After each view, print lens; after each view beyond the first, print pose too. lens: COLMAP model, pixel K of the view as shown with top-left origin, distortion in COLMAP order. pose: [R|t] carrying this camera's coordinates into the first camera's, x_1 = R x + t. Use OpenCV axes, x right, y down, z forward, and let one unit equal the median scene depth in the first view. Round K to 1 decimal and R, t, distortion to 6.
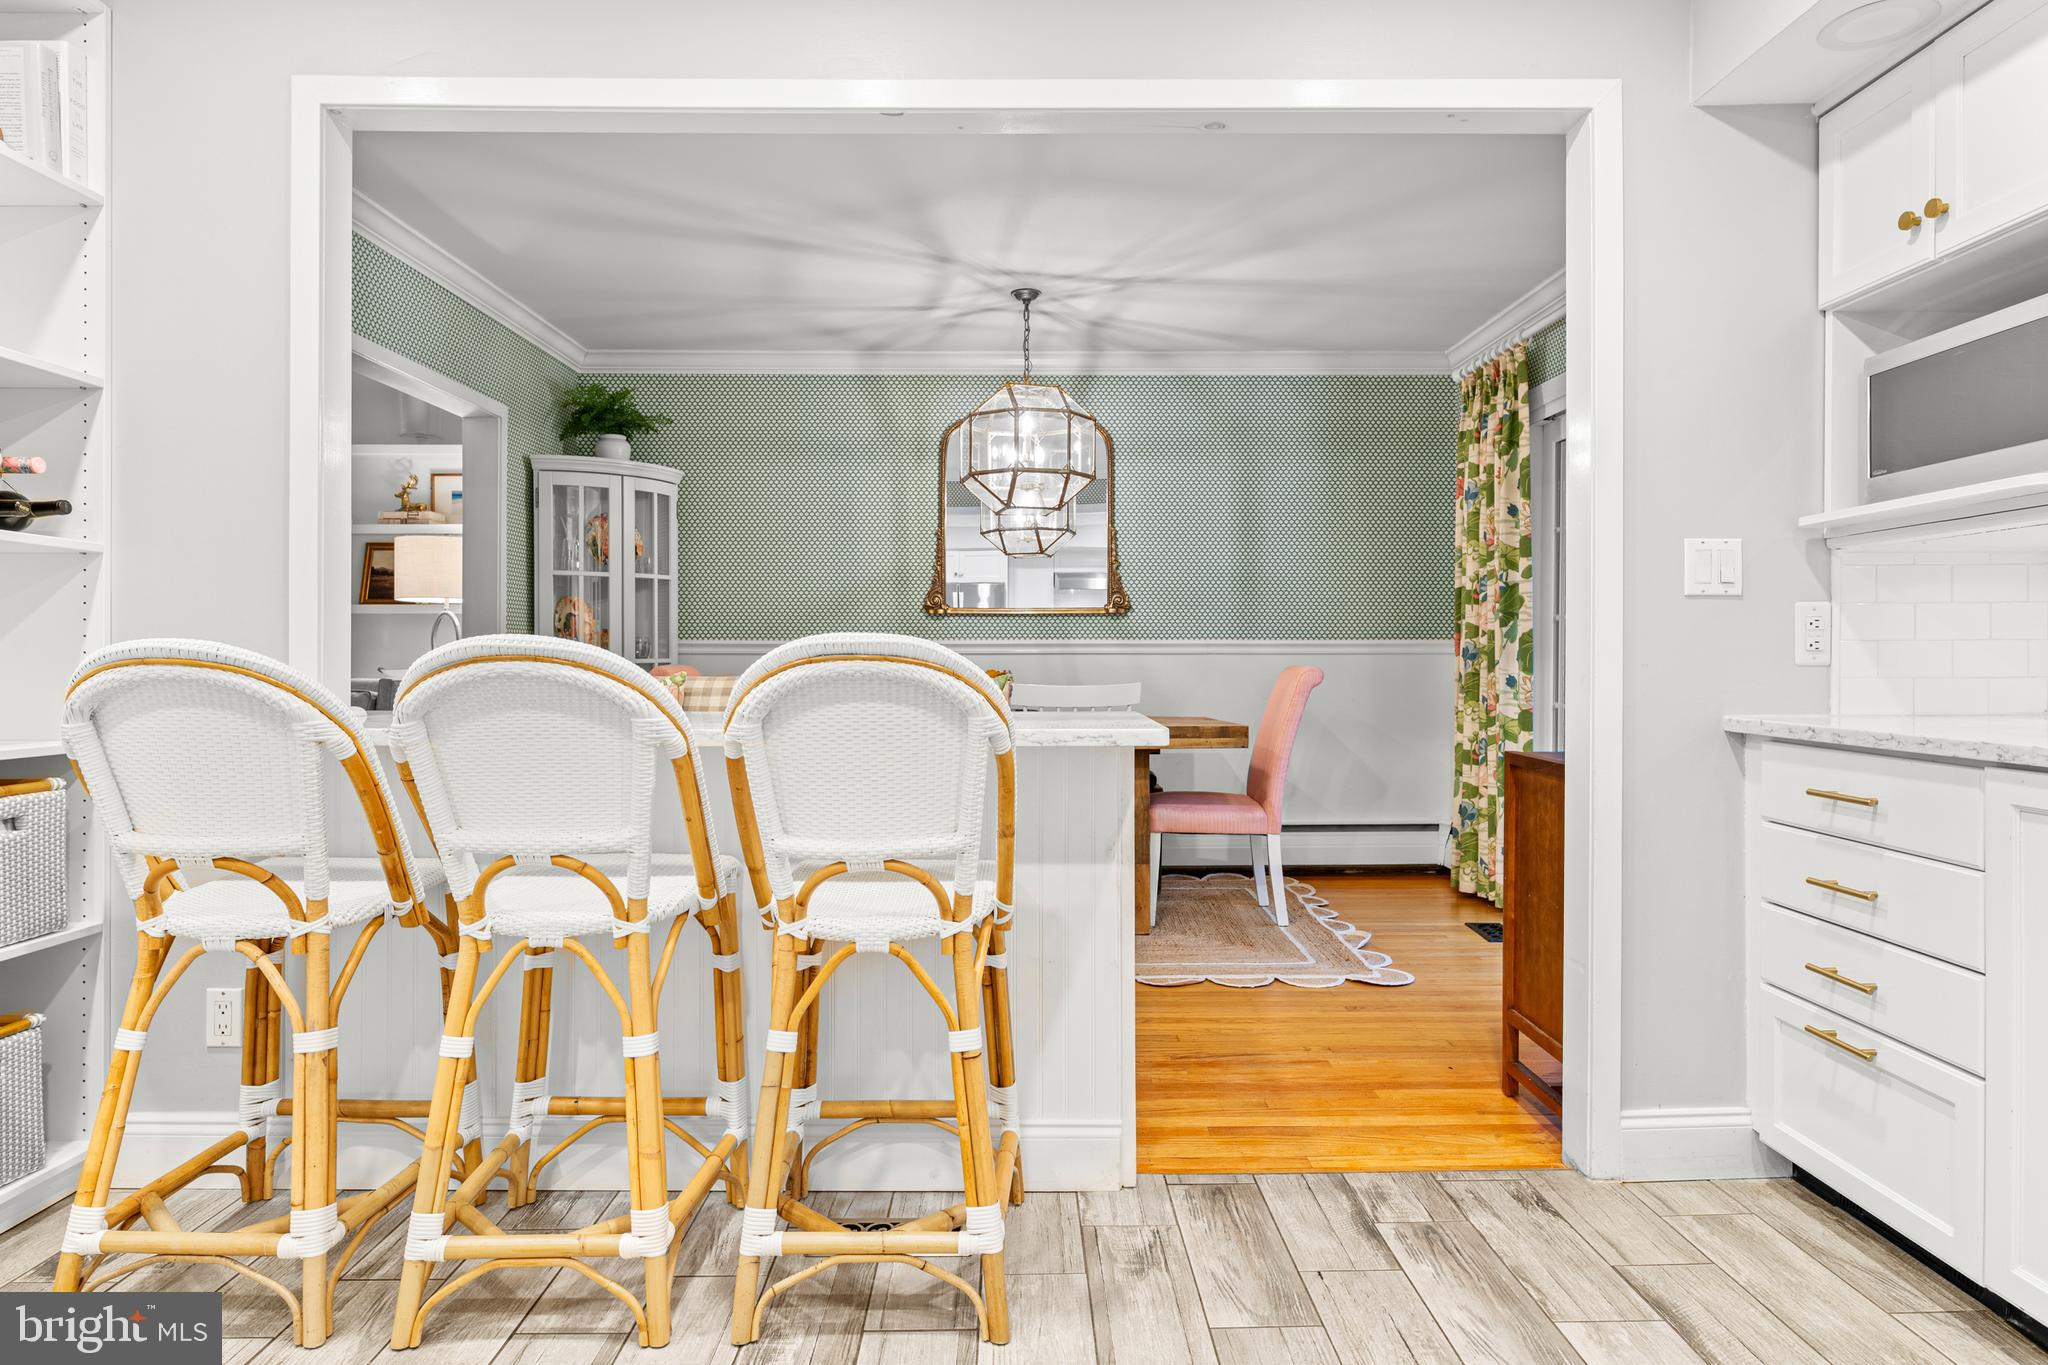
lens RADIAL K [[1187.9, 0, 1029.7], [0, 1187.9, 662.3], [0, 0, 1]] dist [-0.001889, -0.001907]
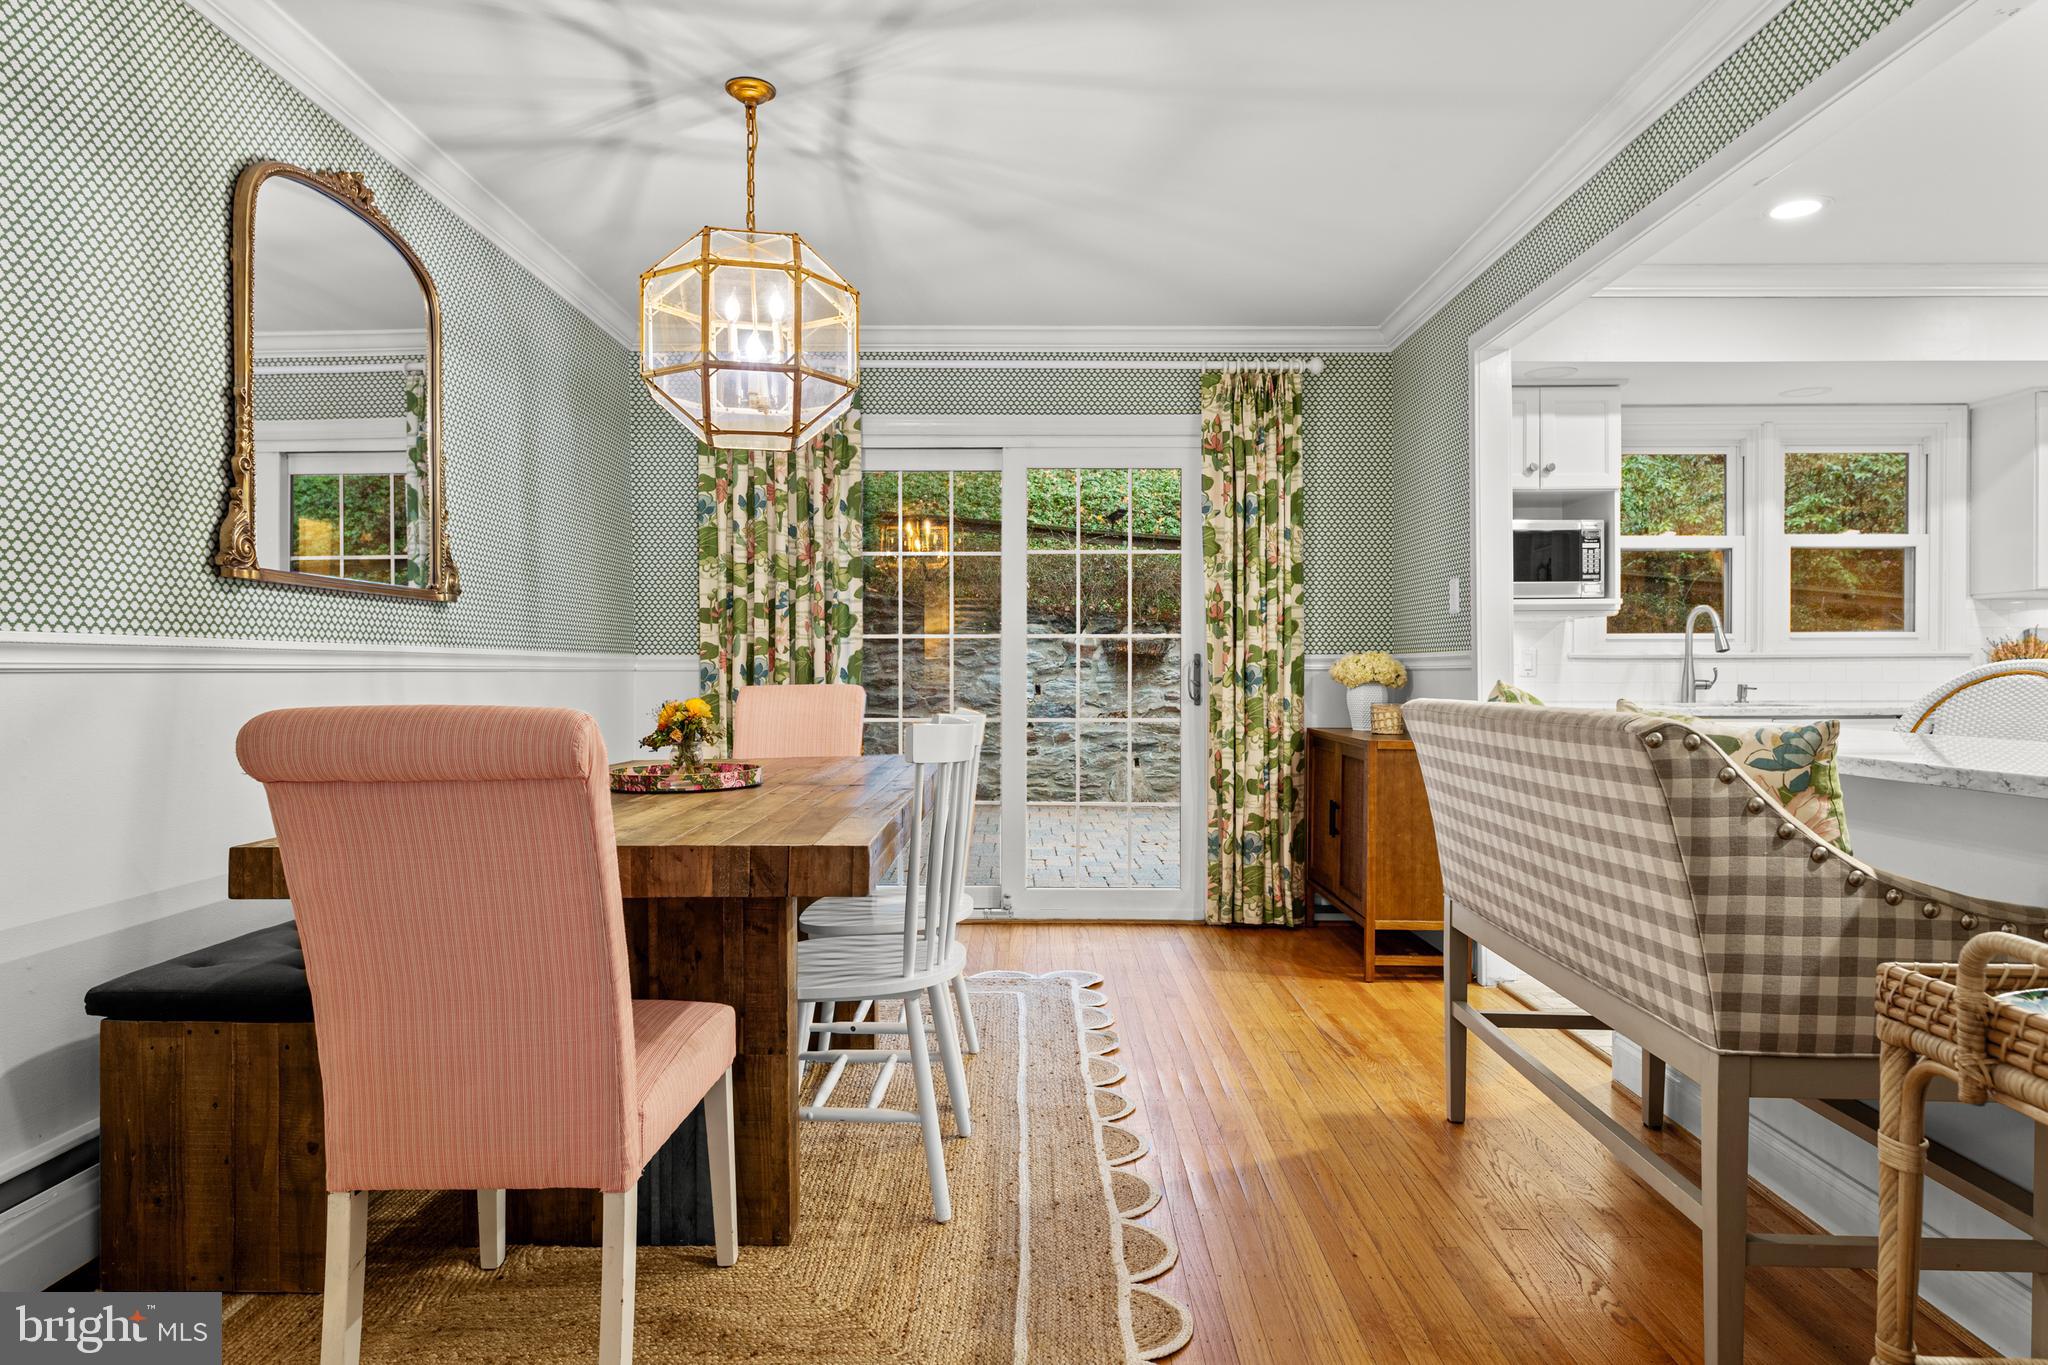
lens RADIAL K [[1183.8, 0, 1024.0], [0, 1183.8, 682.5], [0, 0, 1]] dist [-0.002815, -0.000387]
pose [[0.009037, -0.009208, 0.999917, -1.211435], [0.005389, 0.999944, 0.009159, -0.012027], [-0.999945, 0.005306, 0.009086, 1.665055]]
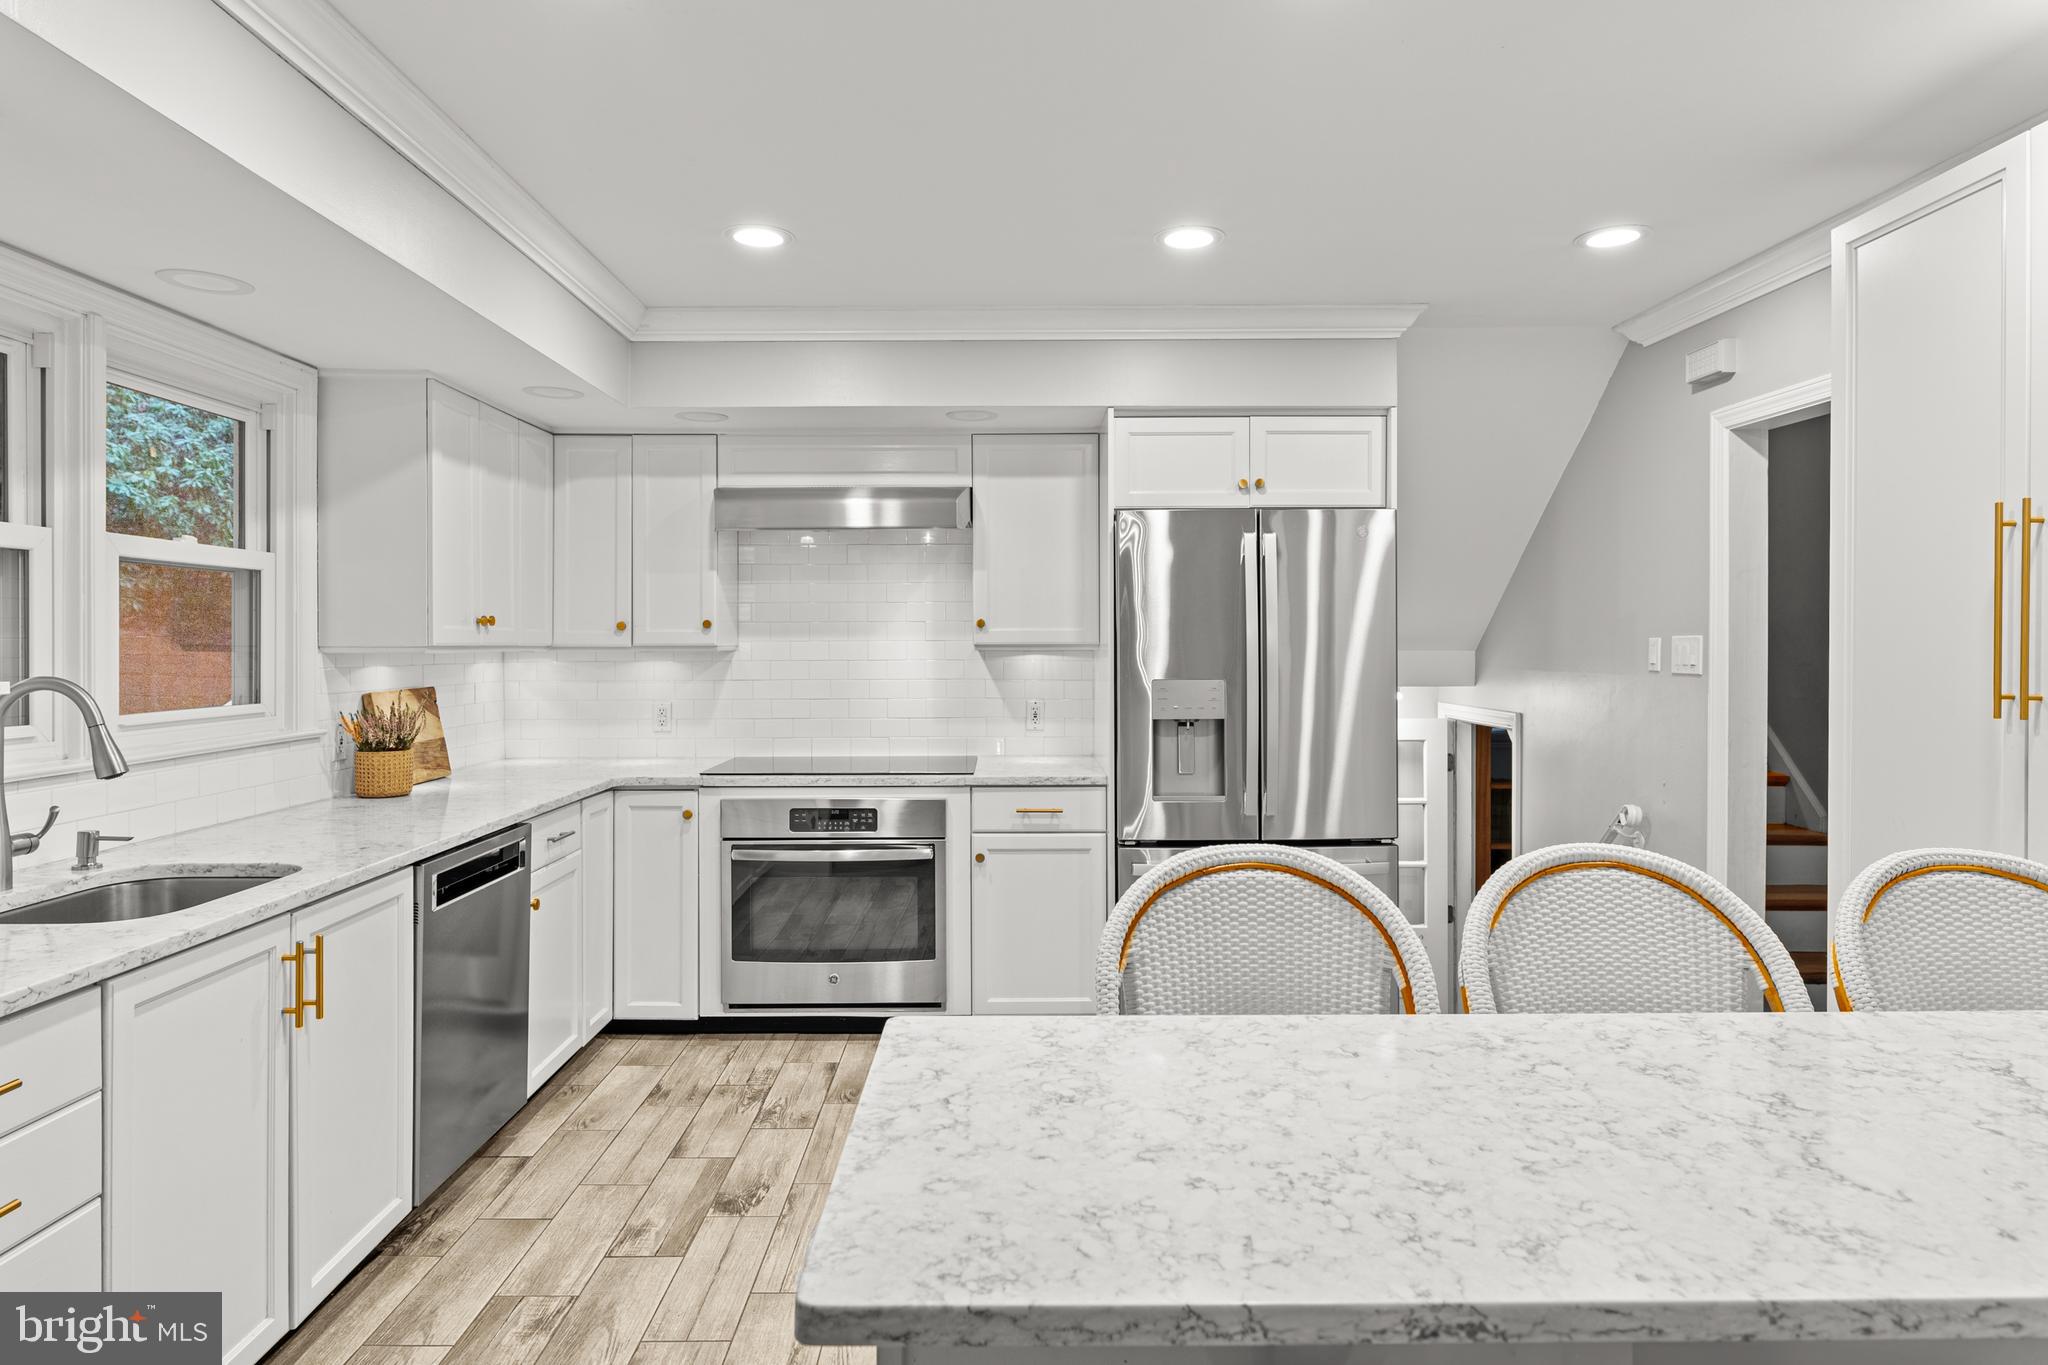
lens RADIAL K [[1183.8, 0, 1024.0], [0, 1183.8, 682.5], [0, 0, 1]] dist [-0.002815, -0.000387]
pose [[-0.999961, 0.001543, -0.008696, 0.037184], [0.001227, 0.999345, 0.036156, -0.145230], [0.008746, 0.036144, -0.999308, 1.456201]]
